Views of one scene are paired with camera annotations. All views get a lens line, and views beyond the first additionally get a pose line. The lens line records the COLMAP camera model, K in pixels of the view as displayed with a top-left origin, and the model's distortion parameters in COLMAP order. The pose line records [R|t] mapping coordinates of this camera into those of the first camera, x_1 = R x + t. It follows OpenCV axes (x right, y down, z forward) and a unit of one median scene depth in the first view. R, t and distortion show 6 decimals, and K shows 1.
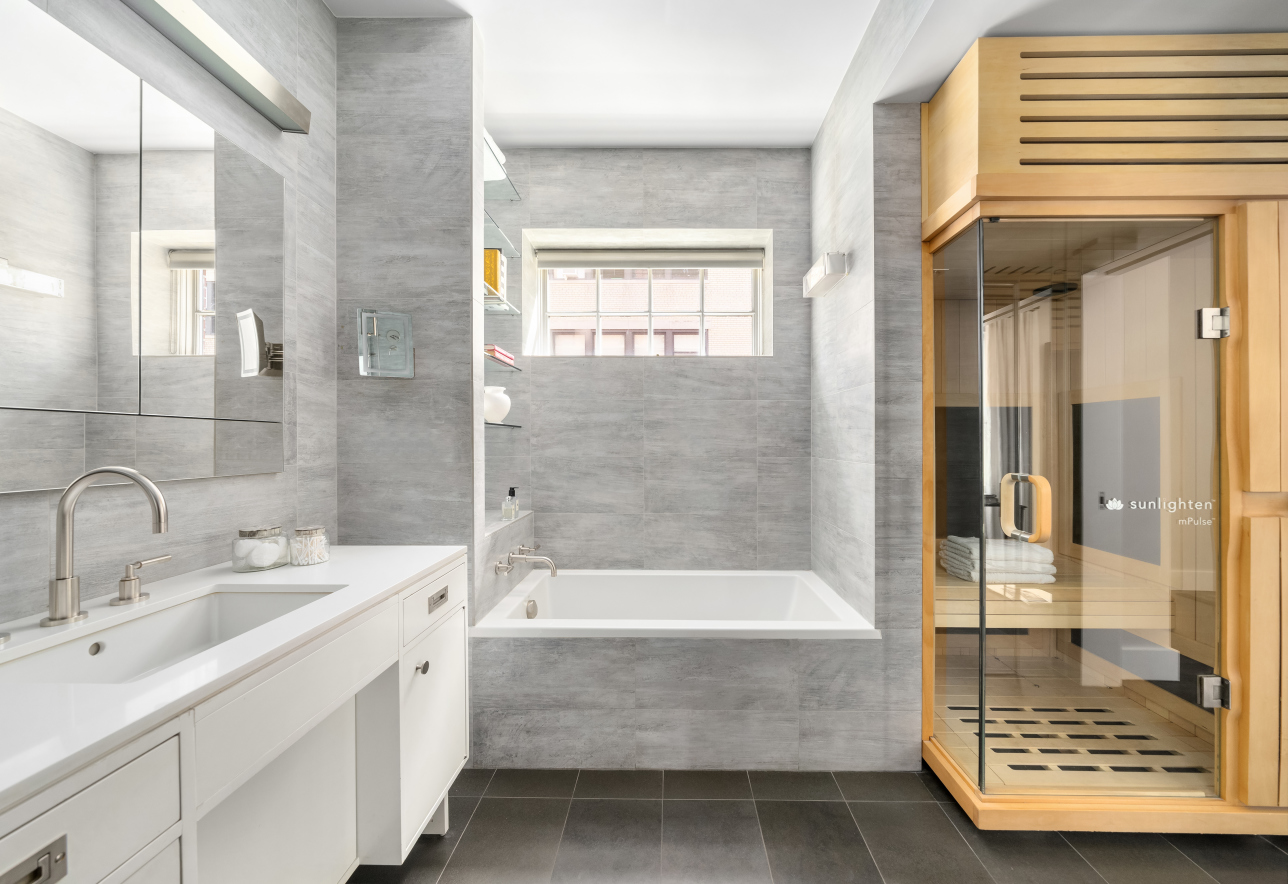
lens RADIAL K [[460.3, 0, 648.8], [0, 460.3, 441.6], [0, 0, 1]] dist [-0.001868, -0.000096]
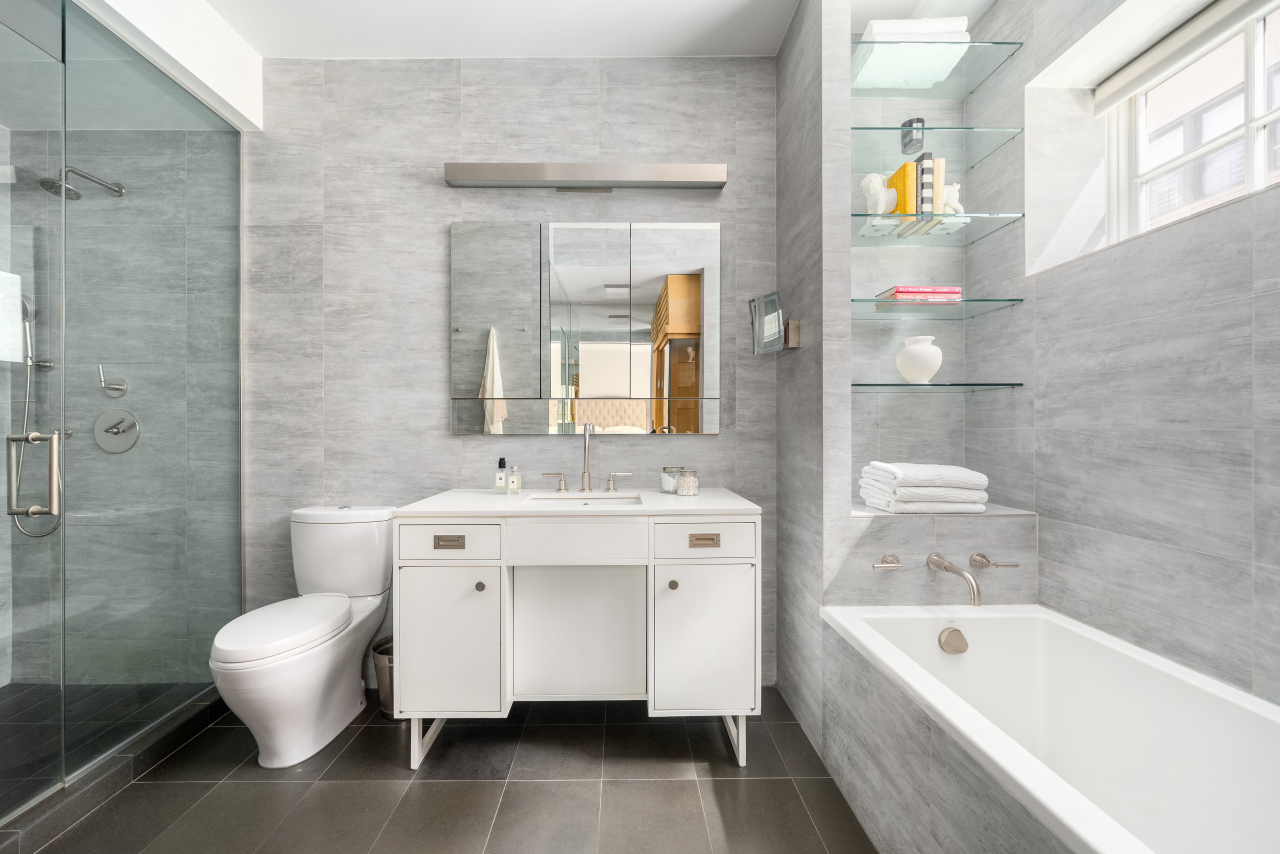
lens RADIAL K [[513.9, 0, 636.9], [0, 513.9, 430.6], [0, 0, 1]] dist [0.003238, 0.000245]
pose [[0.032214, 0.001620, -0.999480, 0.450234], [0.003776, 0.999991, 0.001742, 0.031216], [0.999474, -0.003830, 0.032207, 0.415414]]
